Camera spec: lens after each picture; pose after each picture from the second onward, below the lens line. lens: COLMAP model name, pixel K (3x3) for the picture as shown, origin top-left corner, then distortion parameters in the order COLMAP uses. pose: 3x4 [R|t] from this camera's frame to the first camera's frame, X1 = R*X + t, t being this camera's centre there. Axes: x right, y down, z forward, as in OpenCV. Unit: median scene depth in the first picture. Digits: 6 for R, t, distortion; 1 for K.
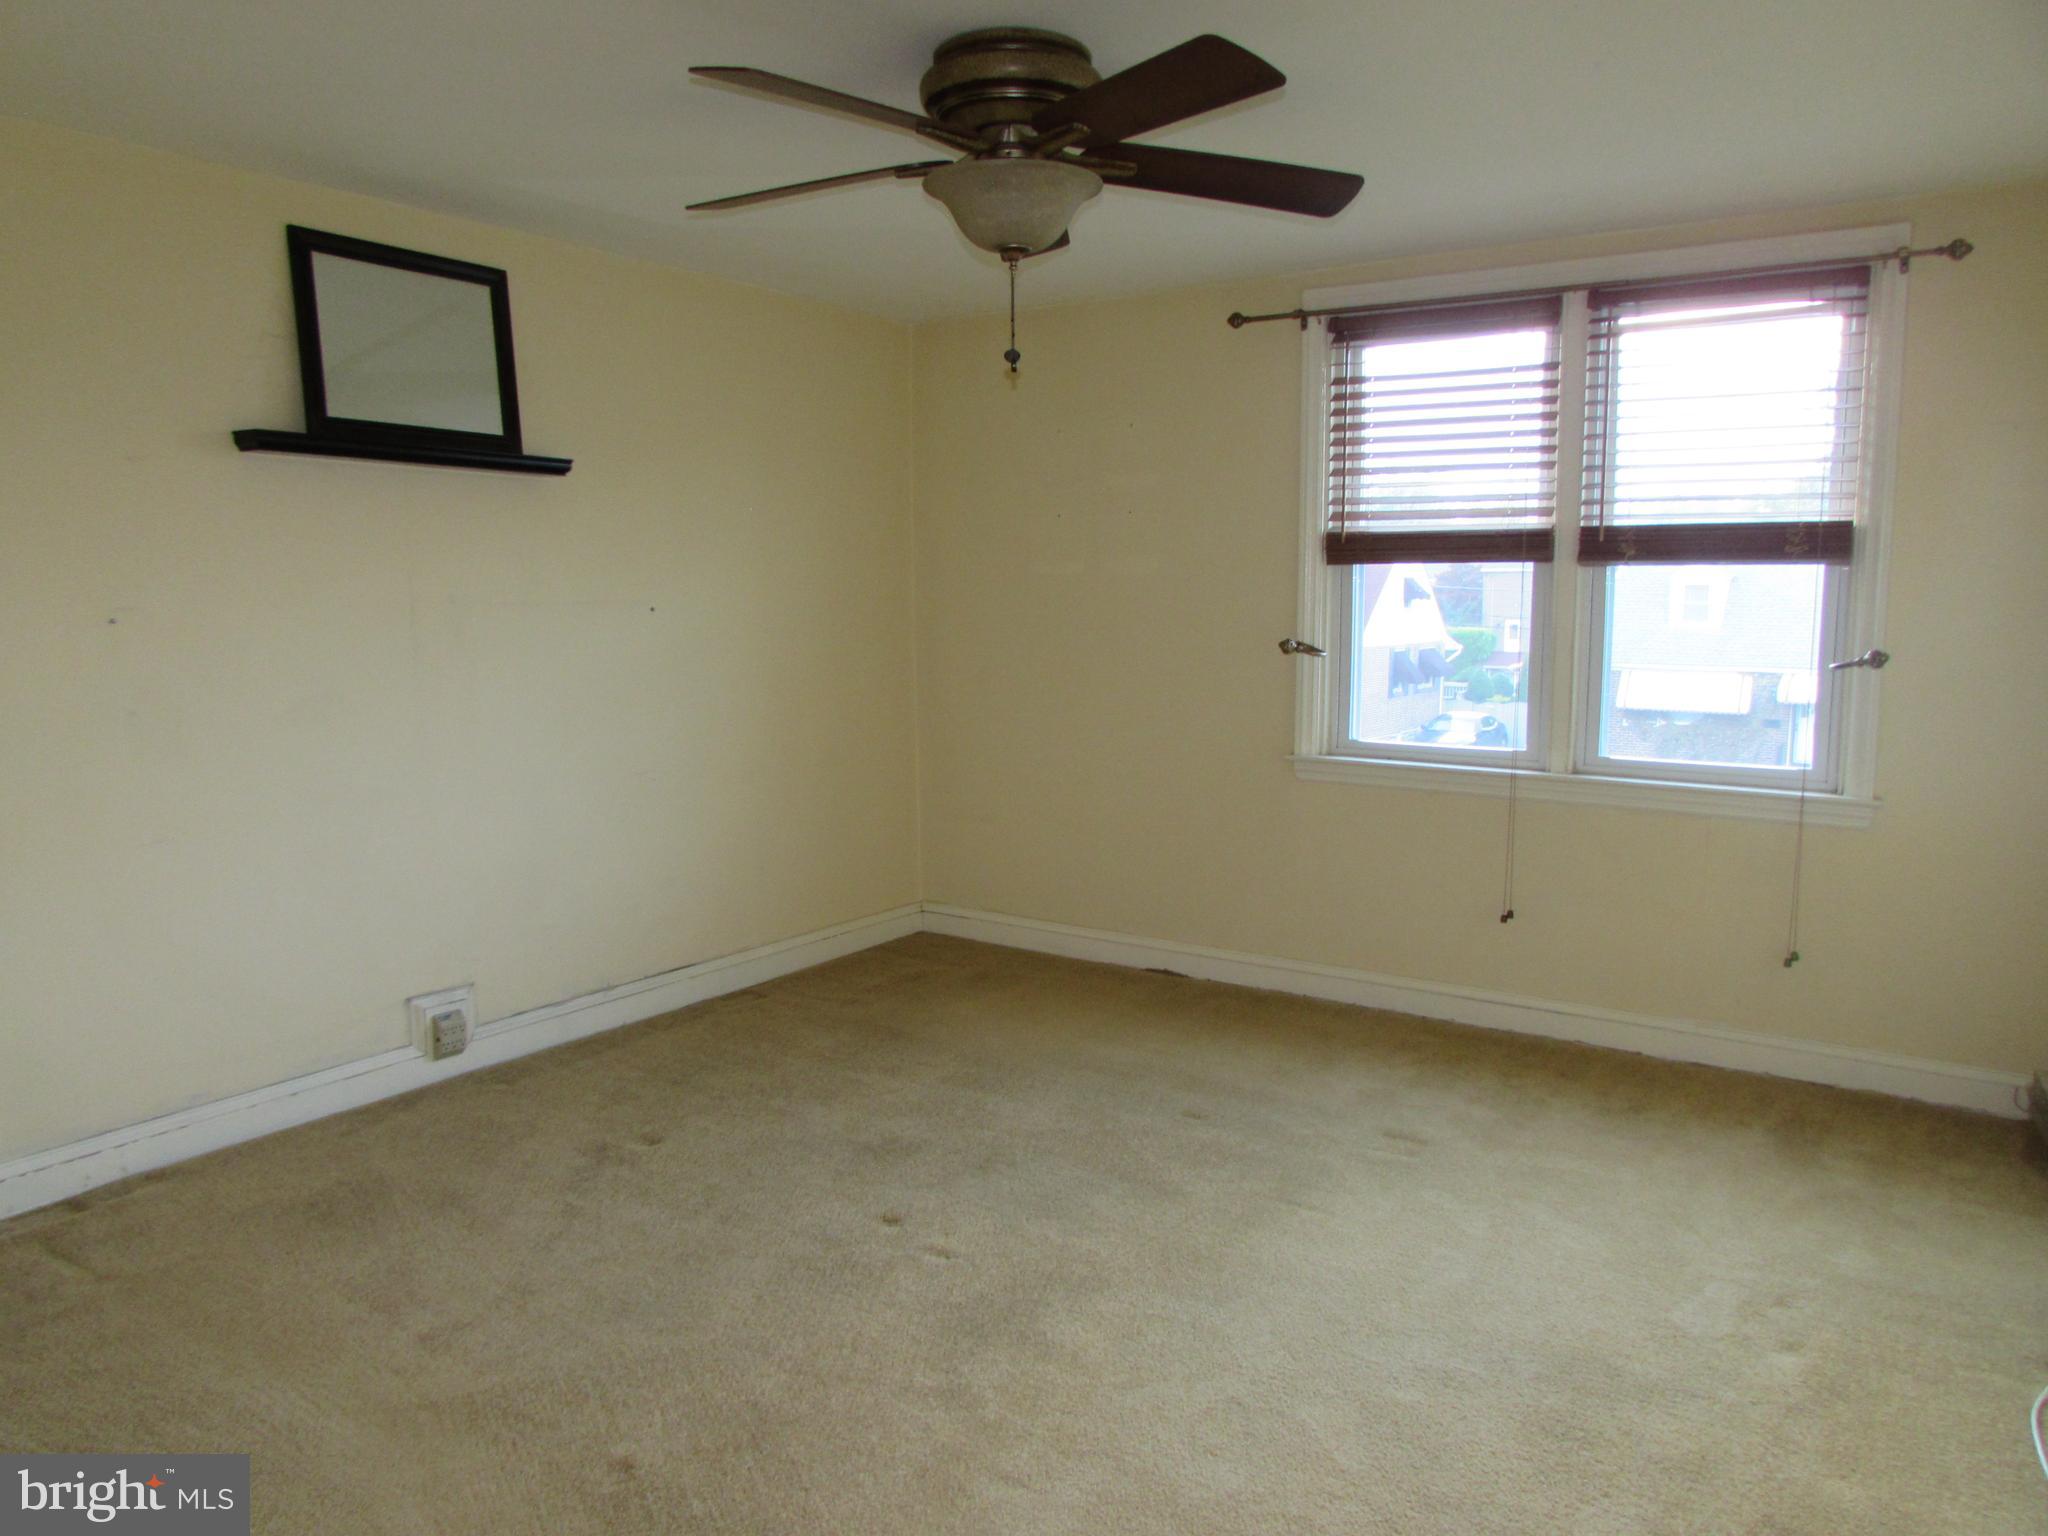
lens RADIAL K [[1447.6, 0, 1032.4], [0, 1447.6, 770.9], [0, 0, 1]] dist [-0.030899, 0.014453]
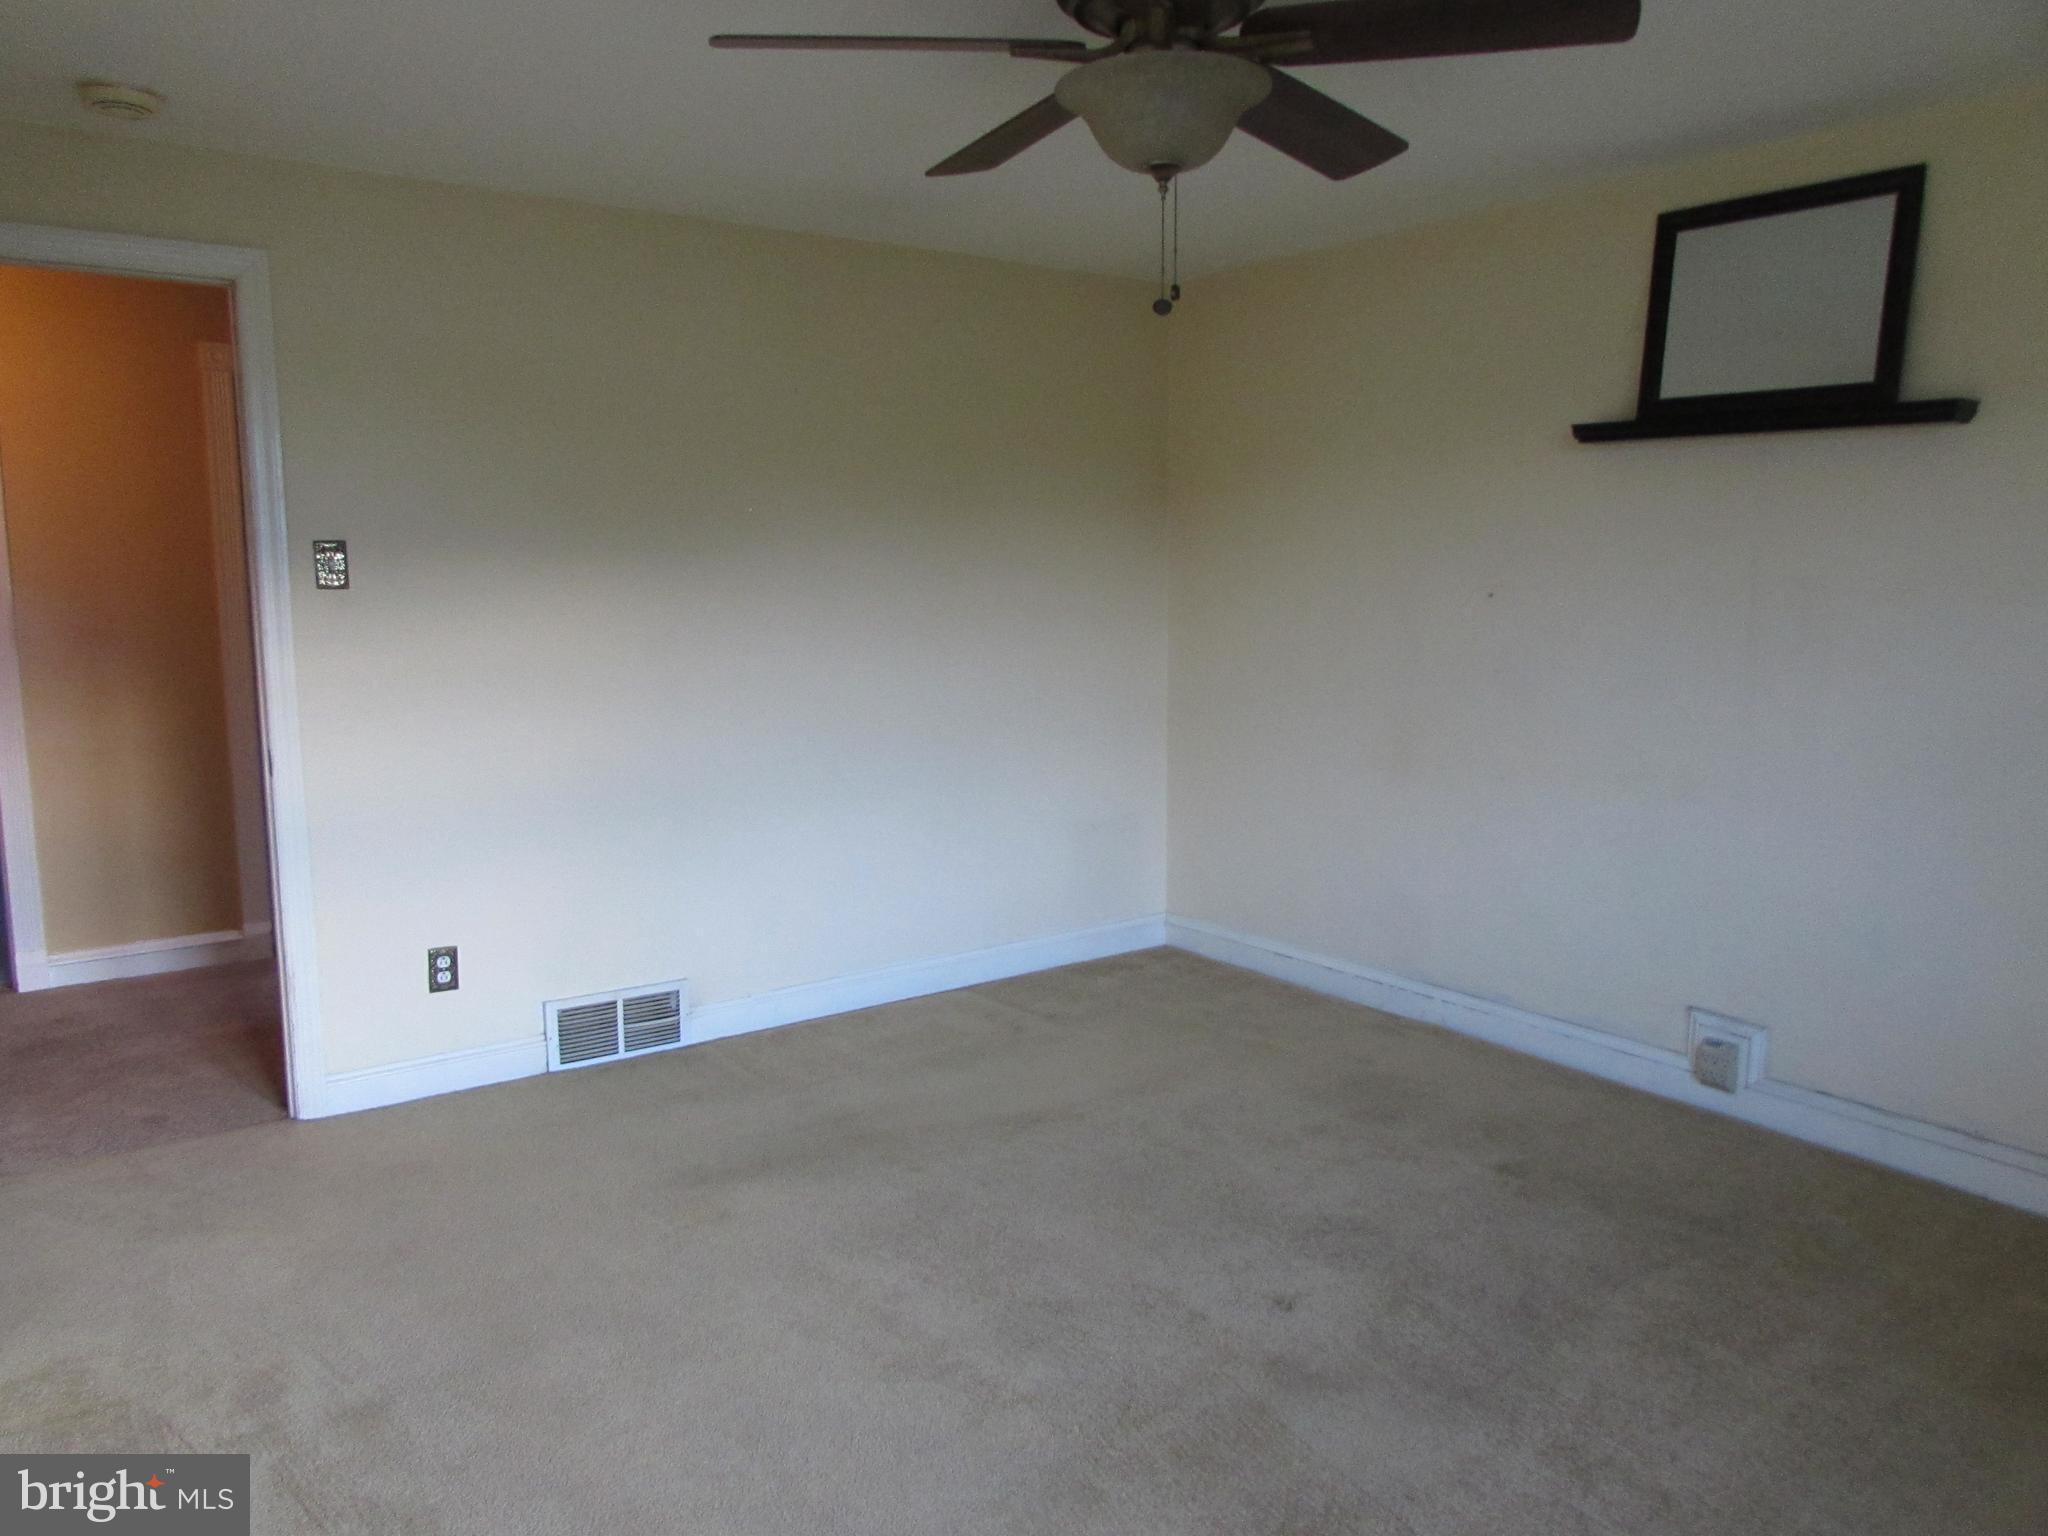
lens RADIAL K [[1461.0, 0, 1022.3], [0, 1461.0, 764.7], [0, 0, 1]] dist [-0.001476, 0.001228]
pose [[-0.327054, 0.127001, -0.936433, 0.628536], [-0.125943, 0.976231, 0.176384, -0.118208], [0.936576, 0.175624, -0.303285, 0.917096]]
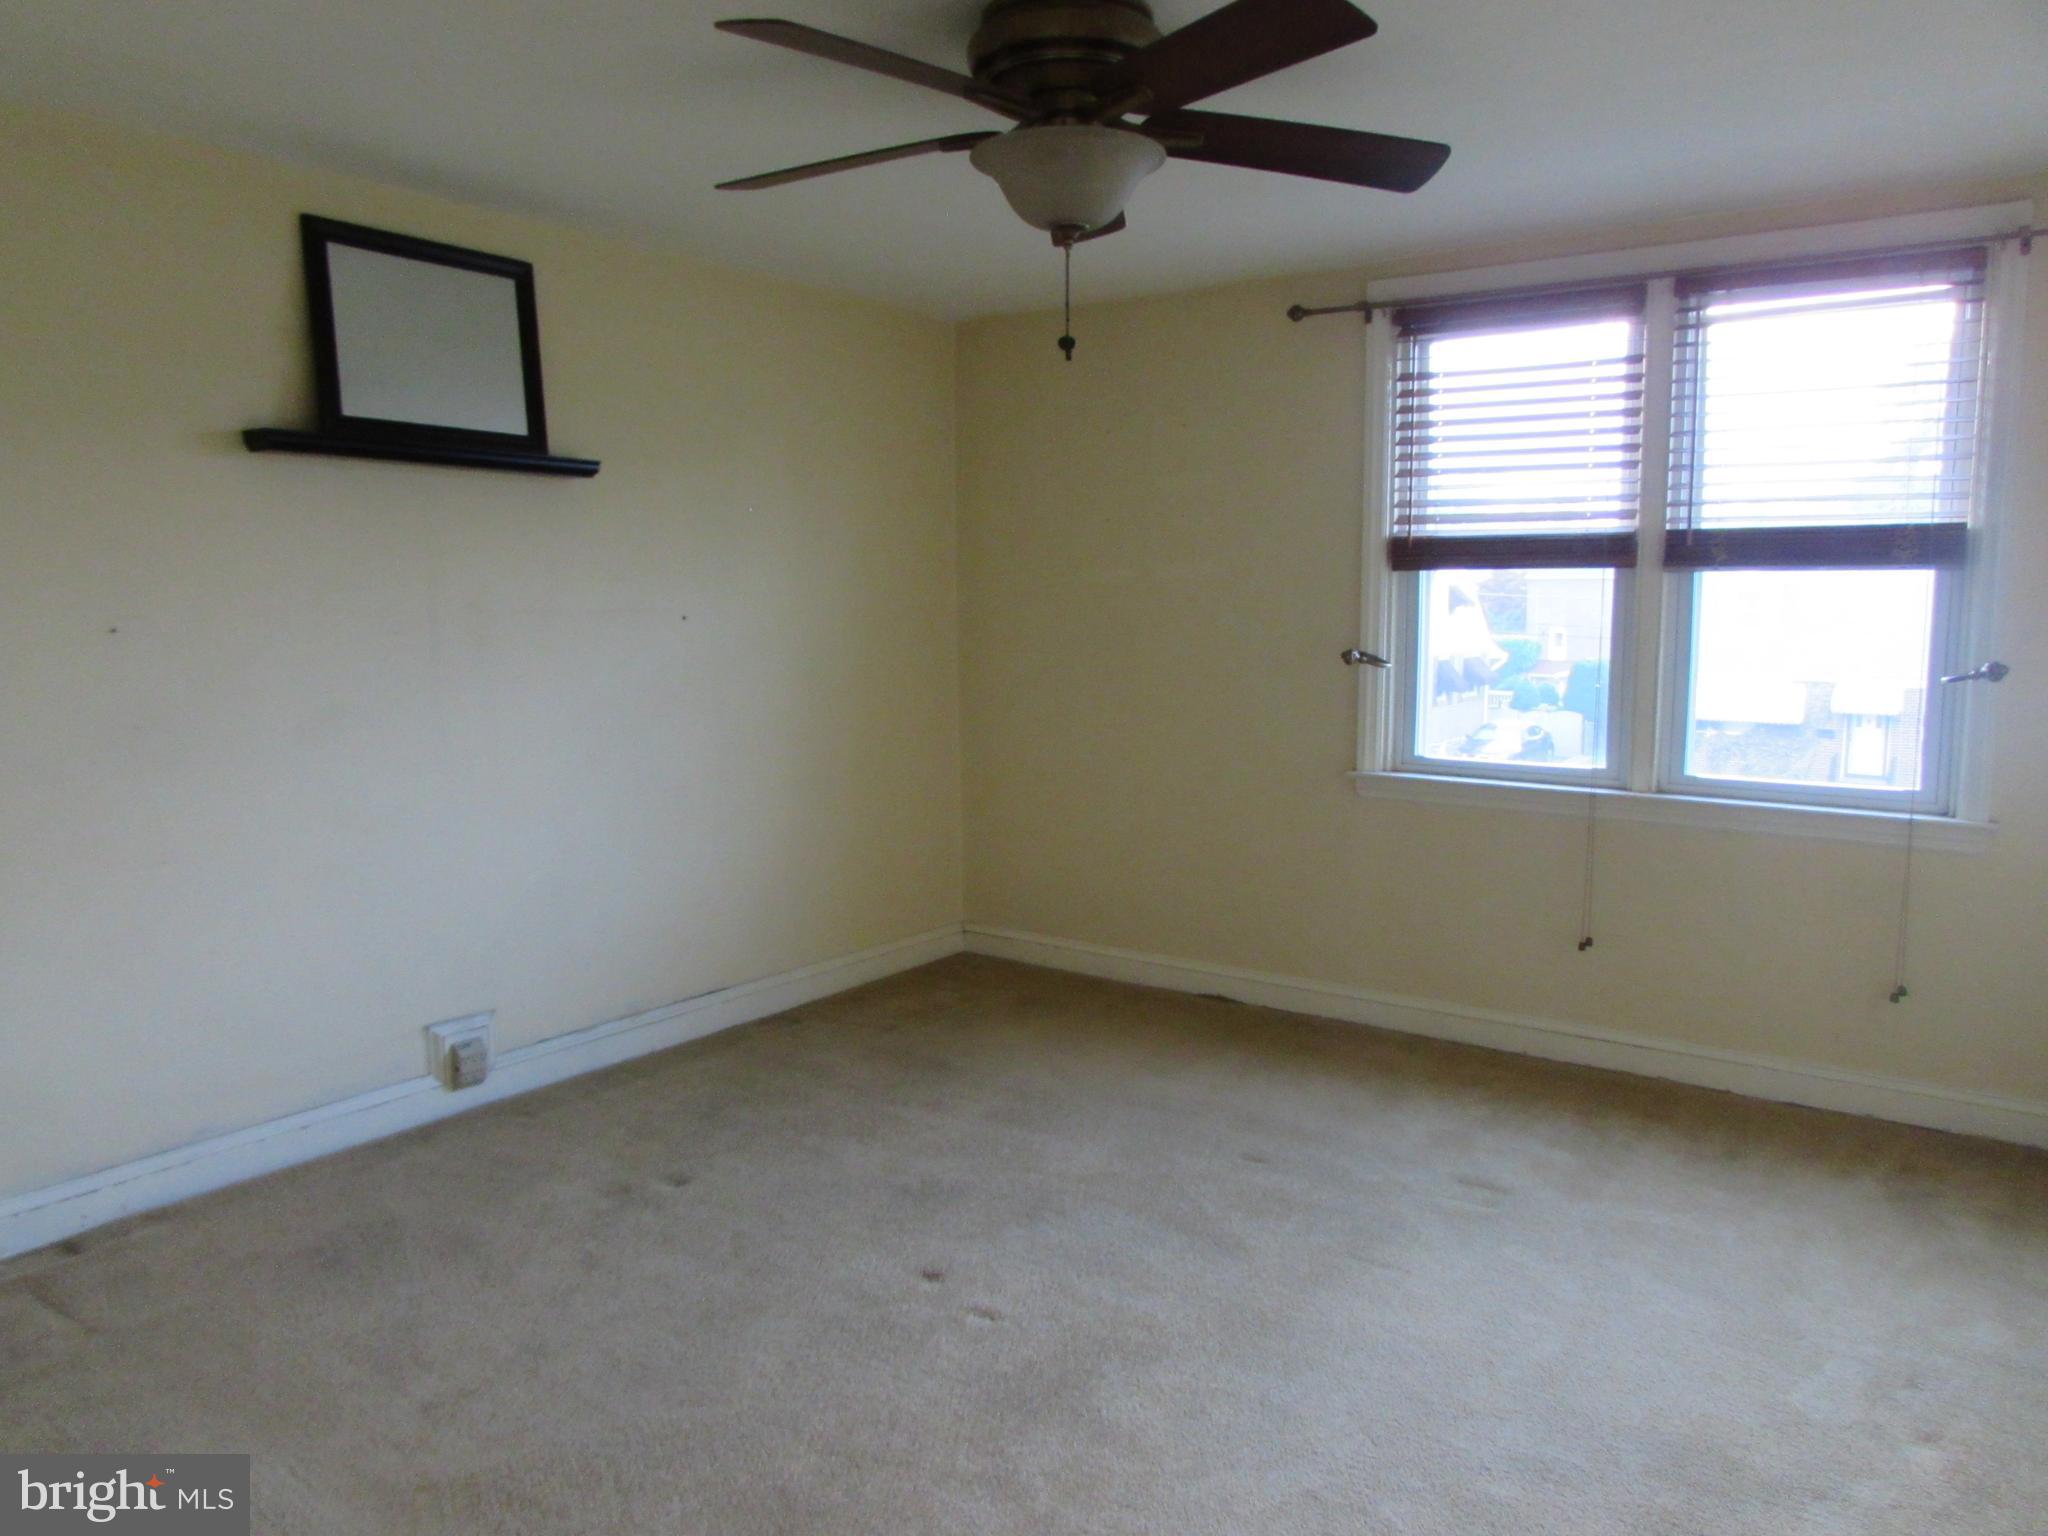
lens RADIAL K [[1447.6, 0, 1032.4], [0, 1447.6, 770.9], [0, 0, 1]] dist [-0.030899, 0.014453]
pose [[0.999628, 0.002916, -0.027105, -0.007508], [-0.003053, 0.999983, -0.005011, -0.007741], [0.027090, 0.005092, 0.999620, 0.061626]]
